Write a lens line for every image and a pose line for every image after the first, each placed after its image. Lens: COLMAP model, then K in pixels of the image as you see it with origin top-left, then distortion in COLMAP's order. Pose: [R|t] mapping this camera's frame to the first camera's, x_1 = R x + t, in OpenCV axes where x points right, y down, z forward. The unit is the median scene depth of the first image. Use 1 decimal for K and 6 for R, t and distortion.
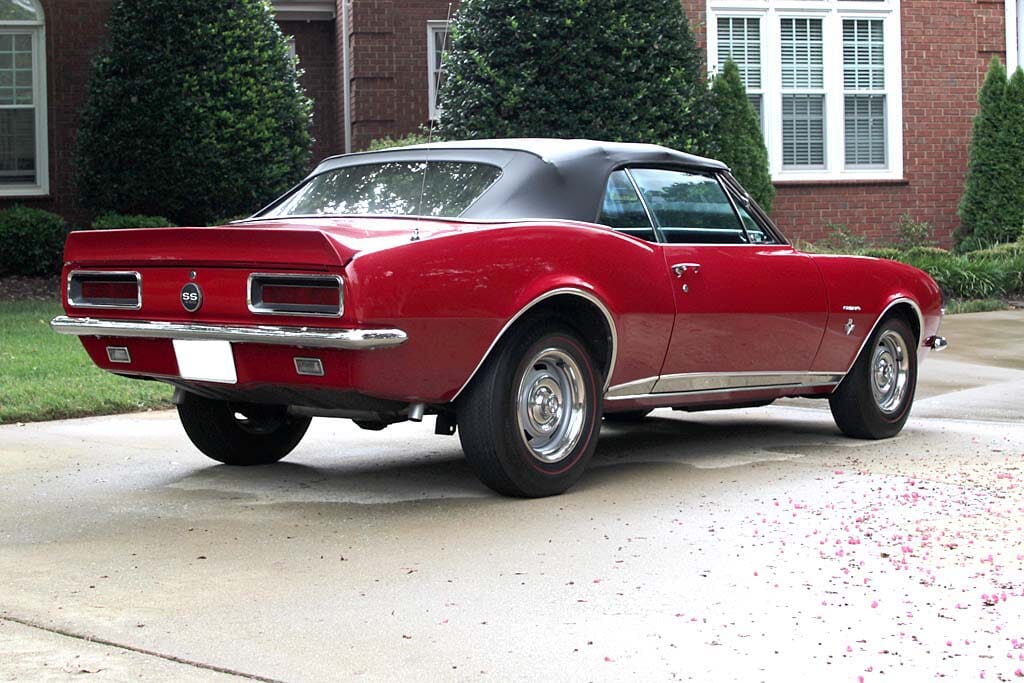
lens RADIAL K [[2855.3, 0, 512.0], [0, 2855.3, 341.2], [0, 0, 1]] dist [-0.026926, 0.000000]
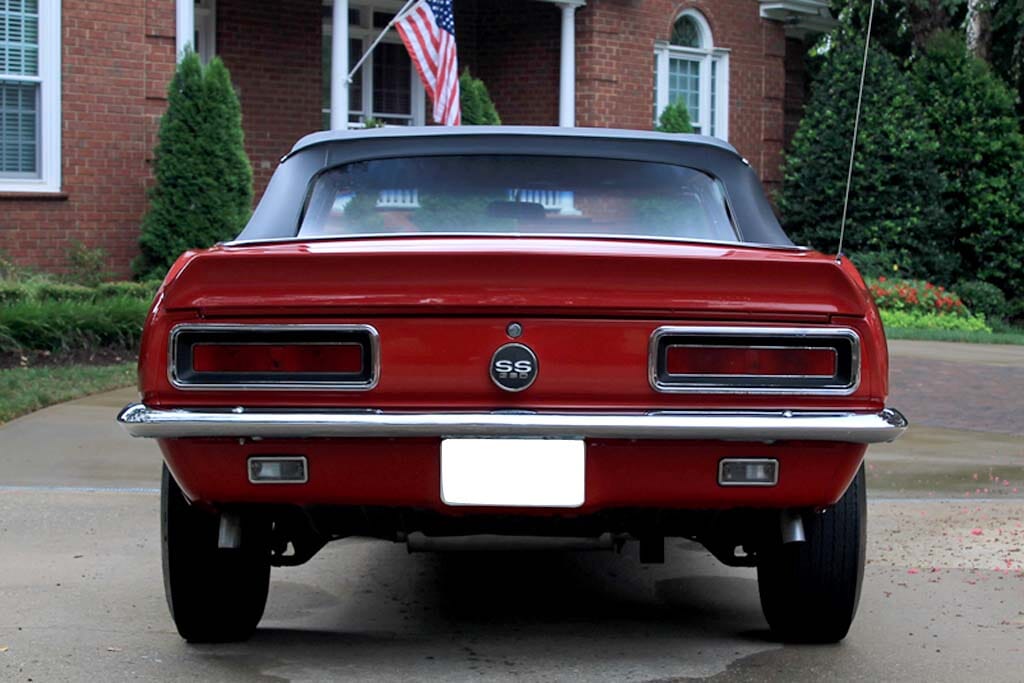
lens RADIAL K [[2855.3, 0, 512.0], [0, 2855.3, 340.8], [0, 0, 1]] dist [-0.026926, 0.000000]
pose [[0.649904, -0.012025, 0.759921, -0.381880], [0.019191, 0.999816, -0.000591, -0.013859], [-0.759774, 0.014968, 0.650015, 0.409434]]
